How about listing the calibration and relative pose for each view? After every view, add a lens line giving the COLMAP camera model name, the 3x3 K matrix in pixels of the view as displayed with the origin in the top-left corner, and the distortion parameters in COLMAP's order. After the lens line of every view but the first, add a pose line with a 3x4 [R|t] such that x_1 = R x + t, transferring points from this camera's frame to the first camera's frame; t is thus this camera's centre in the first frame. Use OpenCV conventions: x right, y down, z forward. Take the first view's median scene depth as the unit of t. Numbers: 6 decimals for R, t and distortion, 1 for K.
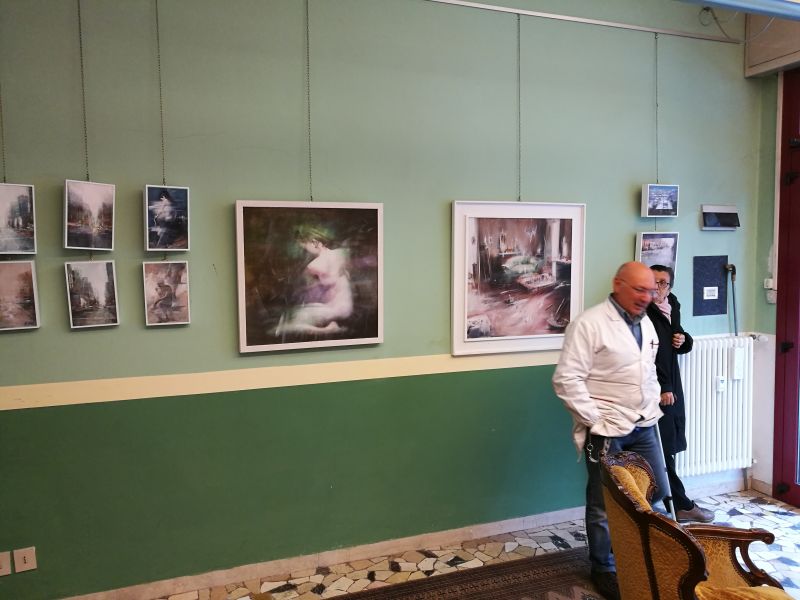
lens RADIAL K [[633.7, 0, 400.0], [0, 633.7, 300.0], [0, 0, 1]] dist [0.014778, 0.004831]
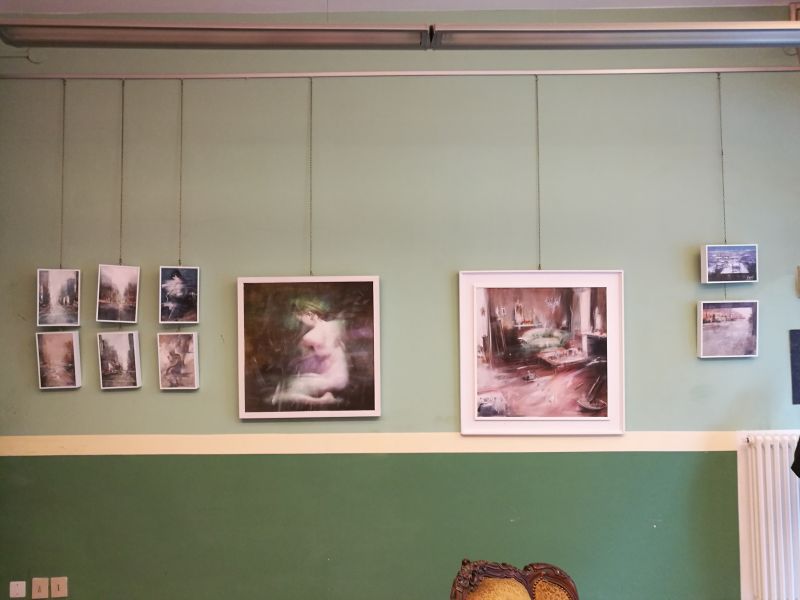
lens RADIAL K [[619.3, 0, 399.0], [0, 619.3, 297.4], [0, 0, 1]] dist [0.011601, -0.006706]
pose [[0.931310, -0.011770, -0.364038, 0.362403], [-0.027420, 0.994376, -0.102299, -0.018788], [0.363194, 0.105254, 0.925749, 0.104244]]
